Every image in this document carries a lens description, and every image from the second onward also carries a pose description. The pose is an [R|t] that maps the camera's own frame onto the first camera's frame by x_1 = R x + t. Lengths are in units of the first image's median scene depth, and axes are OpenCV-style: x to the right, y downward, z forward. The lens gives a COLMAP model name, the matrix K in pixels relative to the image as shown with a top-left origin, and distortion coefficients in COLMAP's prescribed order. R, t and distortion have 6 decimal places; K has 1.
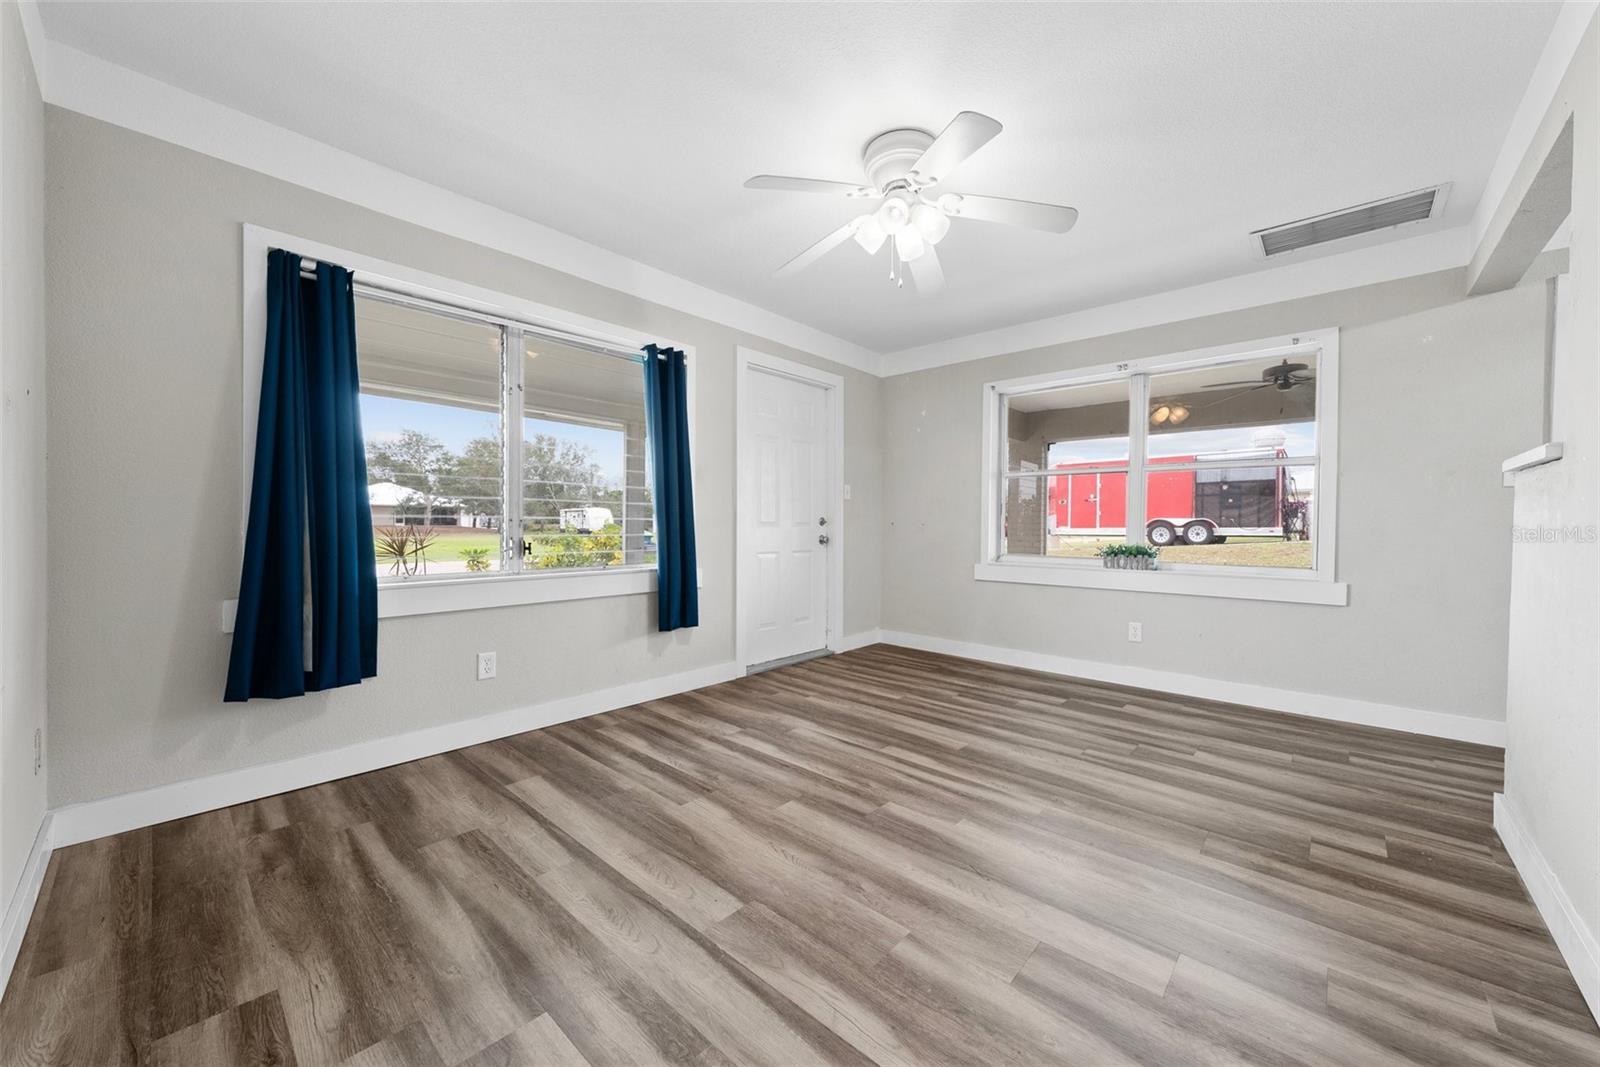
lens RADIAL K [[583.2, 0, 803.0], [0, 583.2, 528.6], [0, 0, 1]] dist [-0.013755, -0.000072]
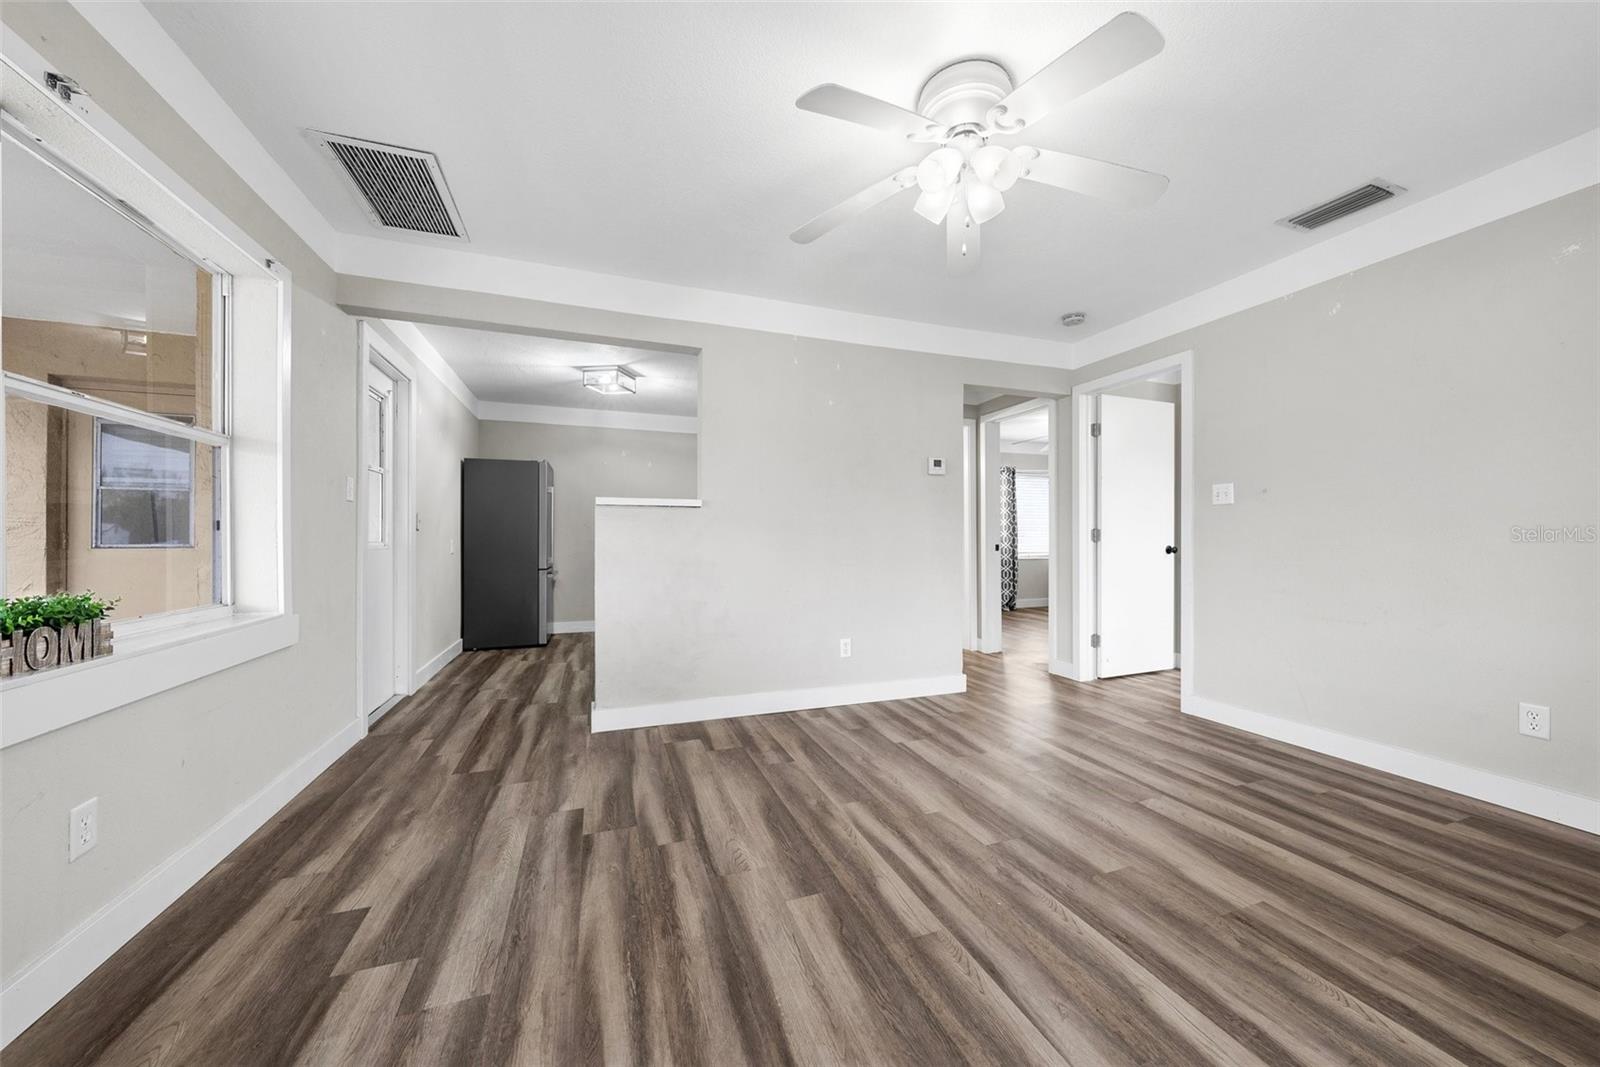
lens RADIAL K [[562.8, 0, 813.9], [0, 562.8, 534.5], [0, 0, 1]] dist [-0.007093, -0.000121]
pose [[-0.890982, -0.004936, 0.454012, -0.007291], [-0.004072, 0.999988, 0.002880, -0.019058], [-0.454021, 0.000718, -0.890991, 1.742772]]
